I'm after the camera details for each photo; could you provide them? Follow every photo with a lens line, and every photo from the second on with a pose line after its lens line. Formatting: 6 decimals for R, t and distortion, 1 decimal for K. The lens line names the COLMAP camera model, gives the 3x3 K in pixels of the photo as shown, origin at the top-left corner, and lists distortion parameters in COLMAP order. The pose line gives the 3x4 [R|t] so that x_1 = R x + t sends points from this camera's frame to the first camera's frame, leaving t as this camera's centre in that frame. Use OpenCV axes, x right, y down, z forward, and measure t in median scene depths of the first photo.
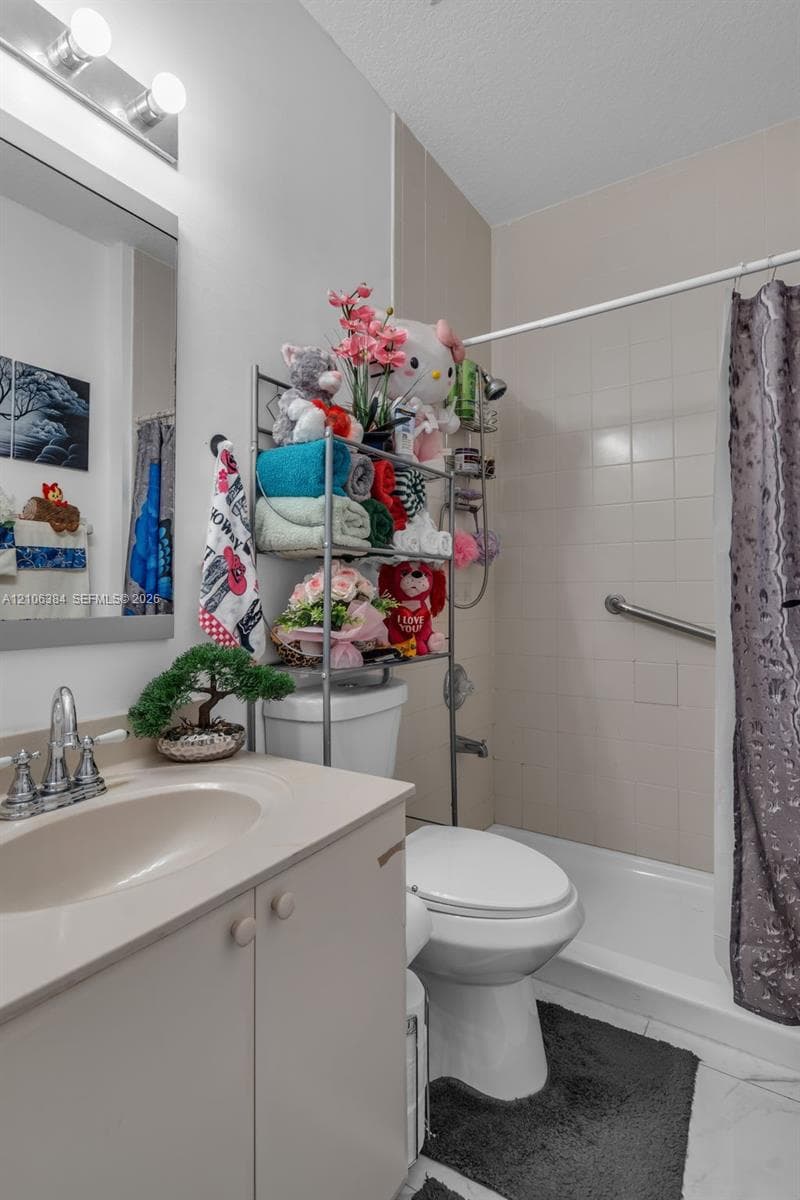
lens RADIAL K [[589.9, 0, 400.0], [0, 589.9, 600.0], [0, 0, 1]] dist [-0.000368, -0.001927]
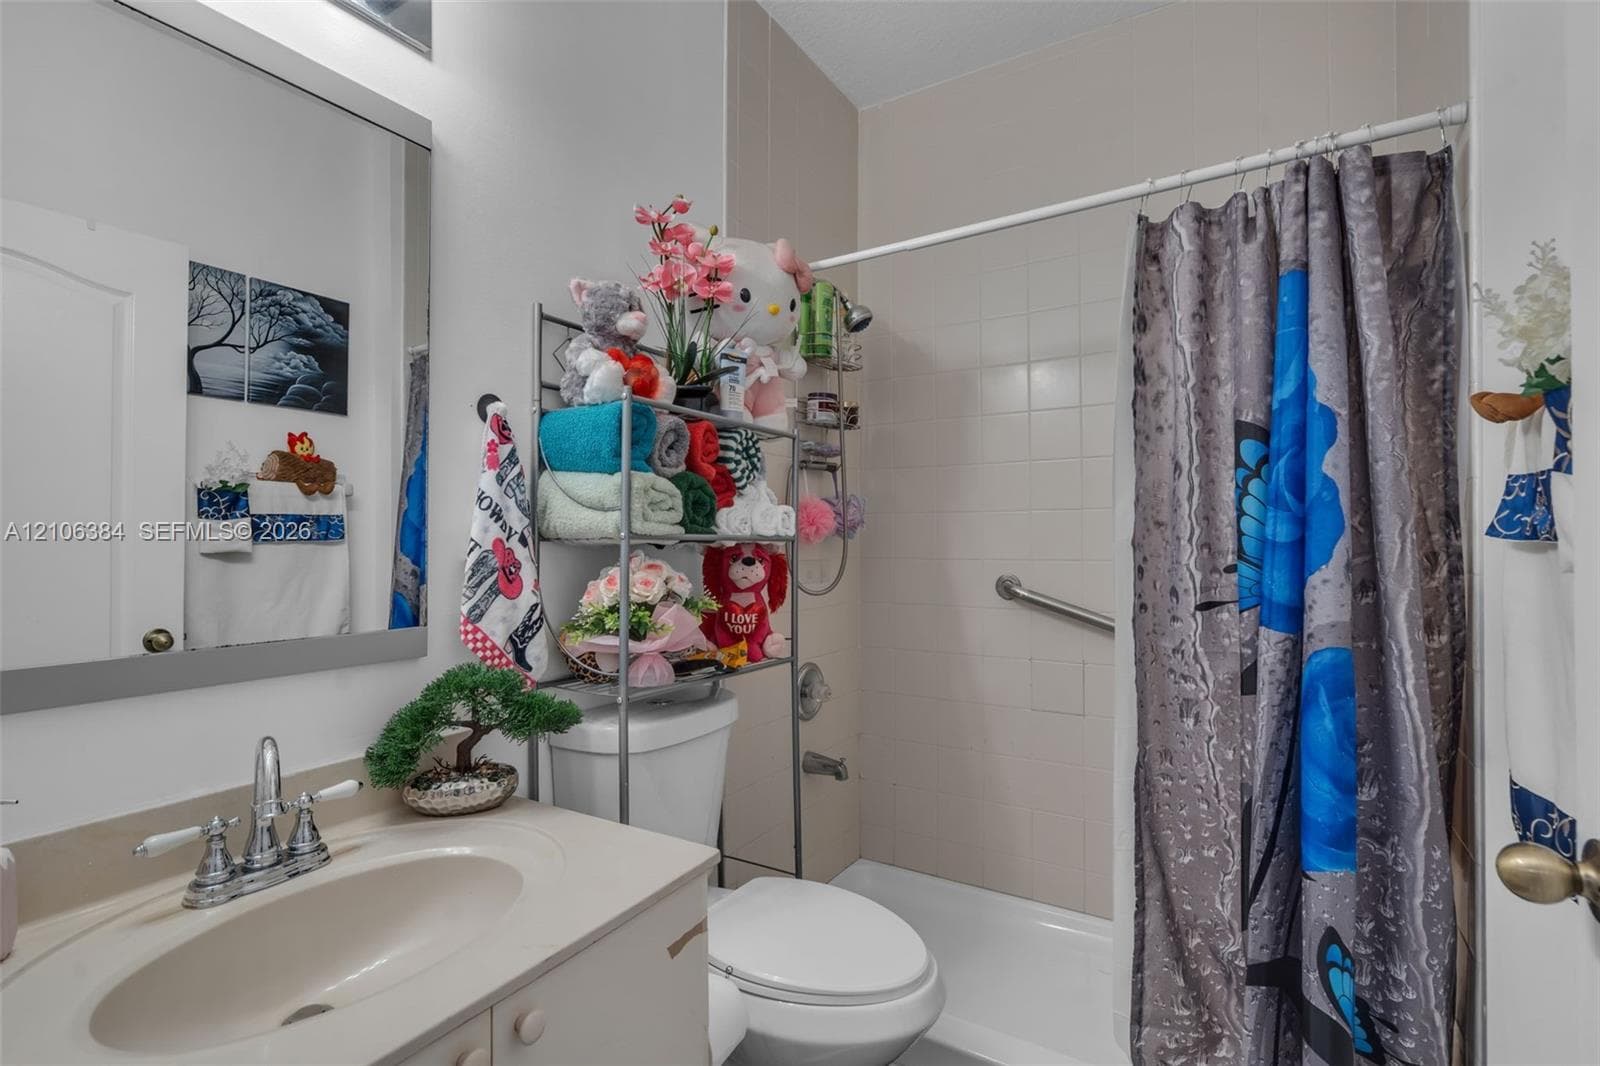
lens RADIAL K [[737.9, 0, 801.7], [0, 737.9, 537.0], [0, 0, 1]] dist [-0.001683, 0.000472]
pose [[0.999911, 0.000965, 0.013291, 0.096127], [-0.001099, 0.999948, 0.010129, -0.095635], [-0.013280, -0.010142, 0.999860, 0.003024]]
